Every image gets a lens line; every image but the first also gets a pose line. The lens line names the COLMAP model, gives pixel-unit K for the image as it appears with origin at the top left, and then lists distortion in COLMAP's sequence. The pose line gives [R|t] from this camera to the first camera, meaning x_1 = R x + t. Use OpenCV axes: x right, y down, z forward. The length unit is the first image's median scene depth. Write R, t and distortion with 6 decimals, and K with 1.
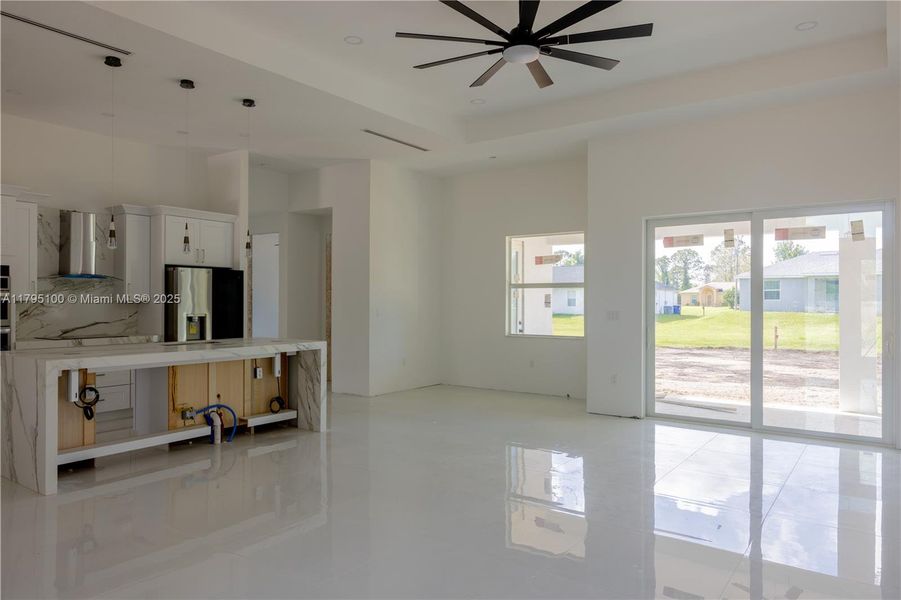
lens RADIAL K [[597.2, 0, 450.5], [0, 597.2, 300.0], [0, 0, 1]] dist [0.002150, -0.000467]
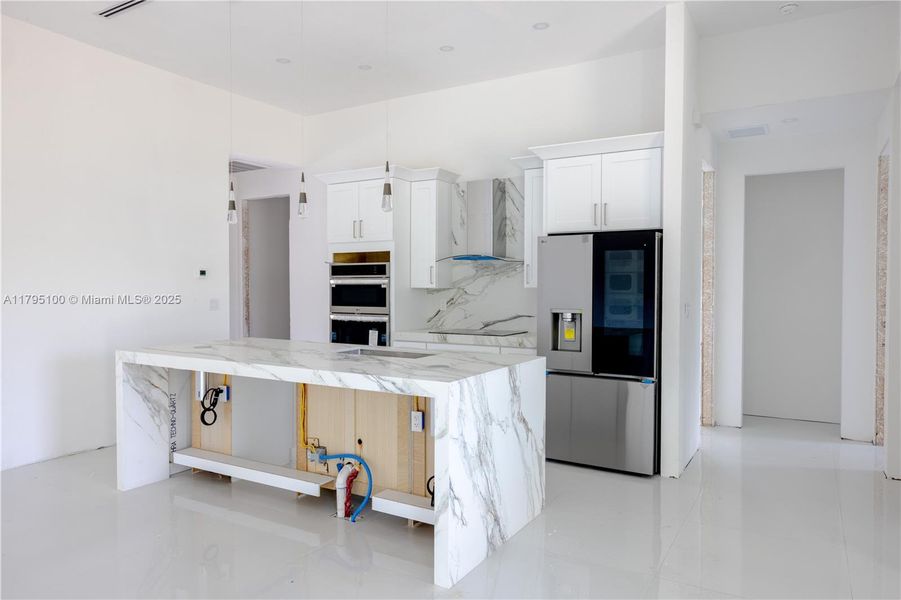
lens RADIAL K [[597.2, 0, 450.5], [0, 597.2, 300.0], [0, 0, 1]] dist [0.002150, -0.000467]
pose [[0.085822, 0.019676, -0.996116, 0.228112], [0.000620, 0.999804, 0.019802, 0.001690], [0.996310, -0.002318, 0.085793, 1.020567]]
